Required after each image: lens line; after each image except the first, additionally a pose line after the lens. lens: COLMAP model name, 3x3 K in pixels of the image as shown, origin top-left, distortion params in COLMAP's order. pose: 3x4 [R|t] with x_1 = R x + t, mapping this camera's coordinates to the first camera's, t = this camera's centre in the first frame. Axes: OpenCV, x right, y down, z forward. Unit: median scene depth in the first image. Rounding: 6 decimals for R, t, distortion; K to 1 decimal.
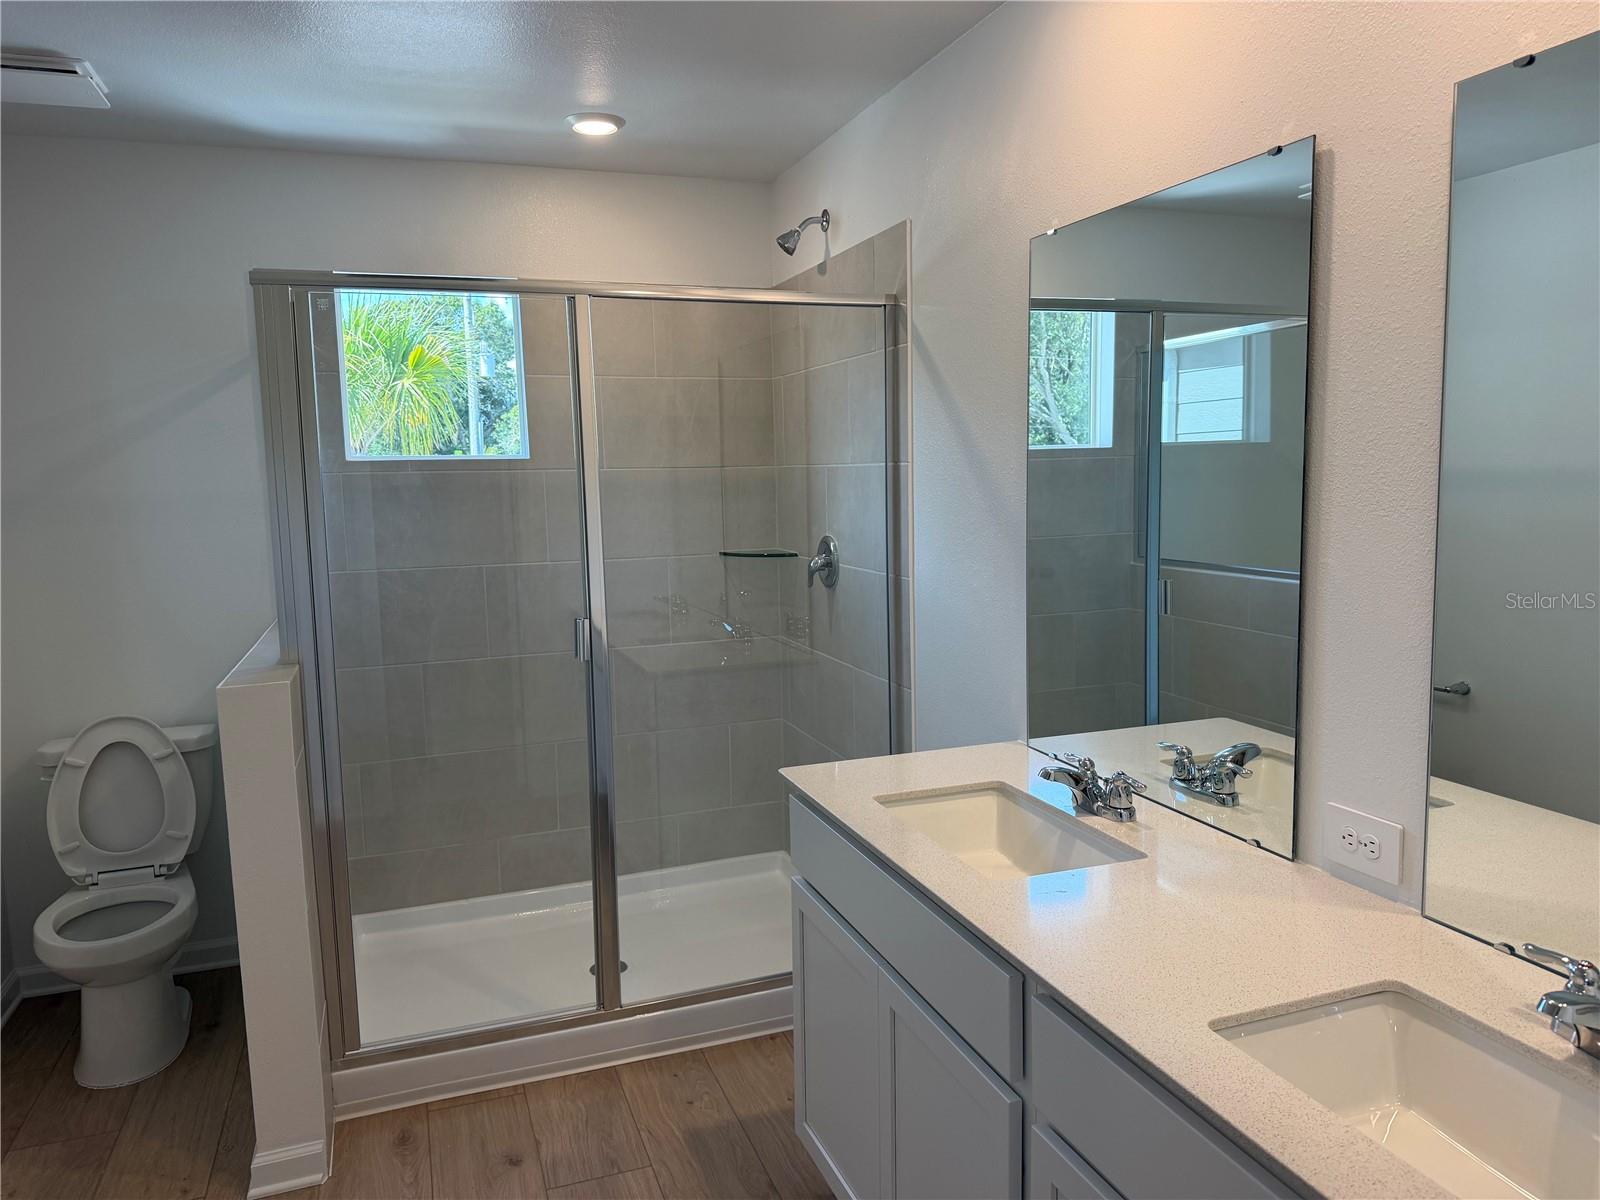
lens RADIAL K [[1124.3, 0, 800.0], [0, 1124.3, 600.0], [0, 0, 1]] dist [0.081092, -0.105484]
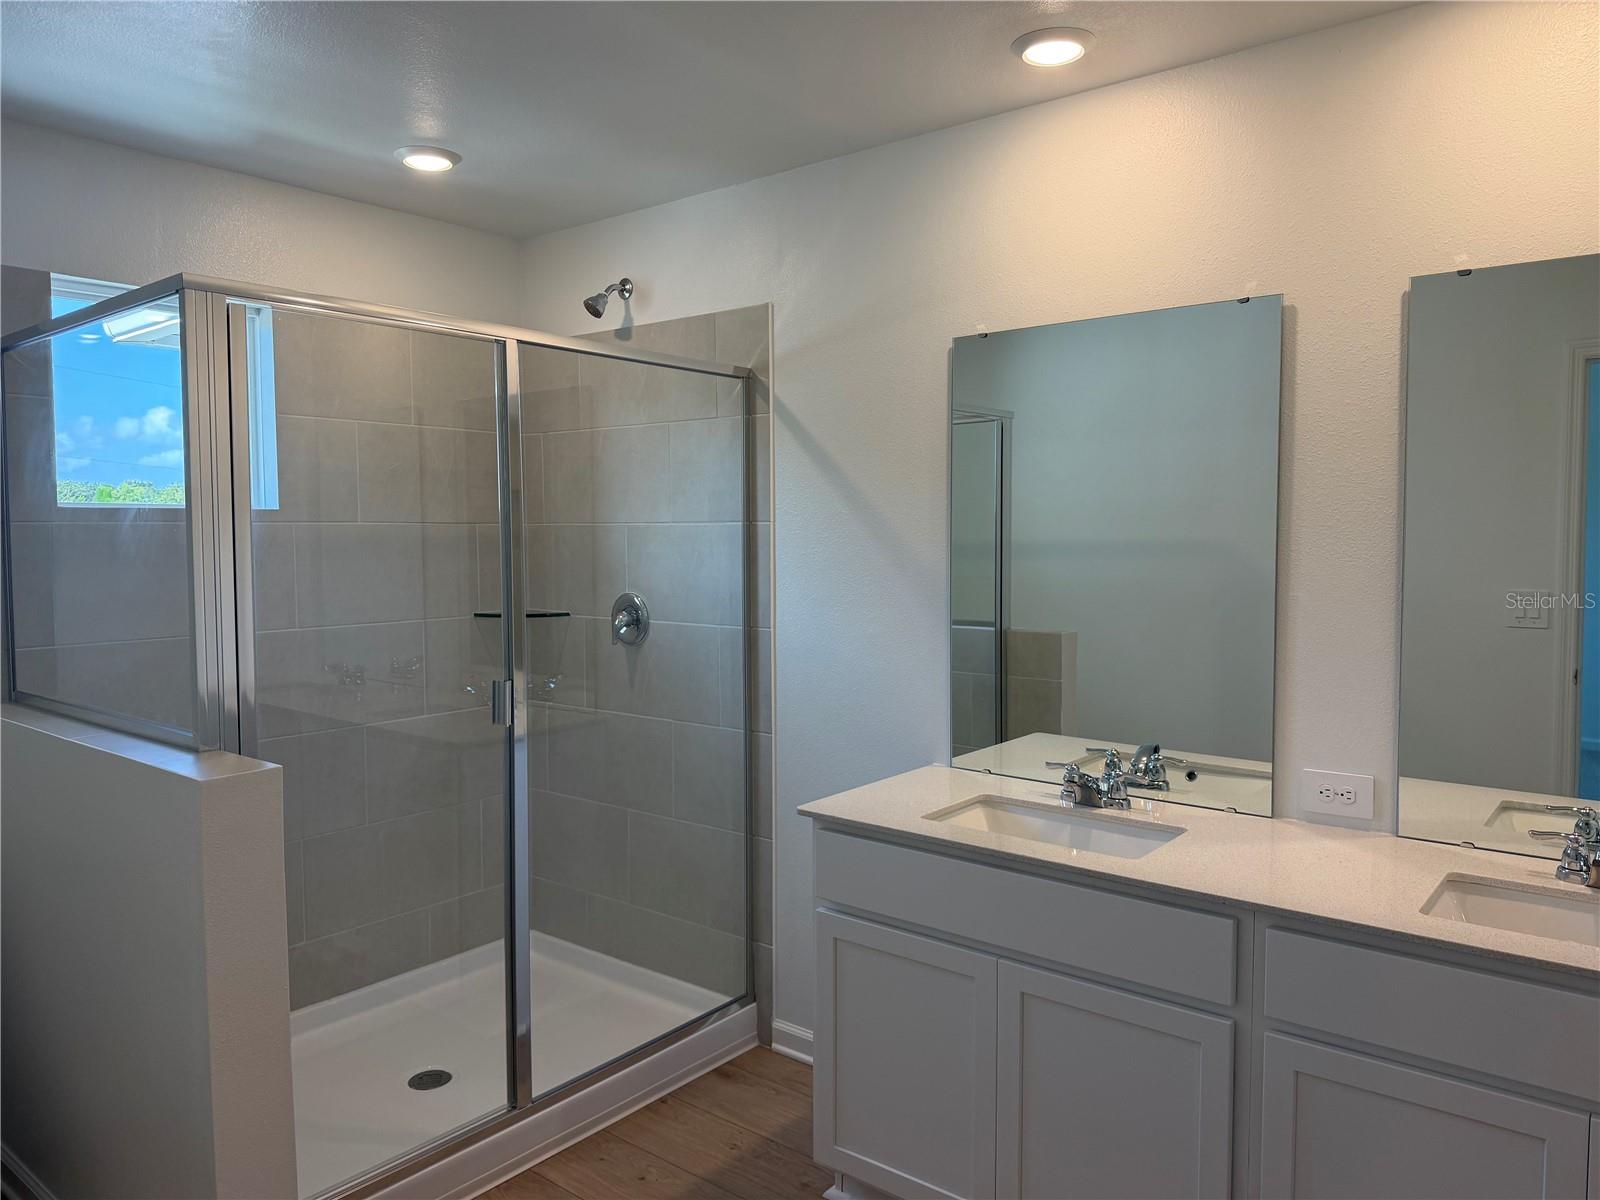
lens RADIAL K [[1111.0, 0, 797.1], [0, 1111.0, 591.9], [0, 0, 1]] dist [0.097526, -0.187331]
pose [[0.856623, -0.007551, 0.515888, -0.442352], [0.044863, 0.997196, -0.059899, 0.010356], [-0.513989, 0.074455, 0.854559, 0.079903]]
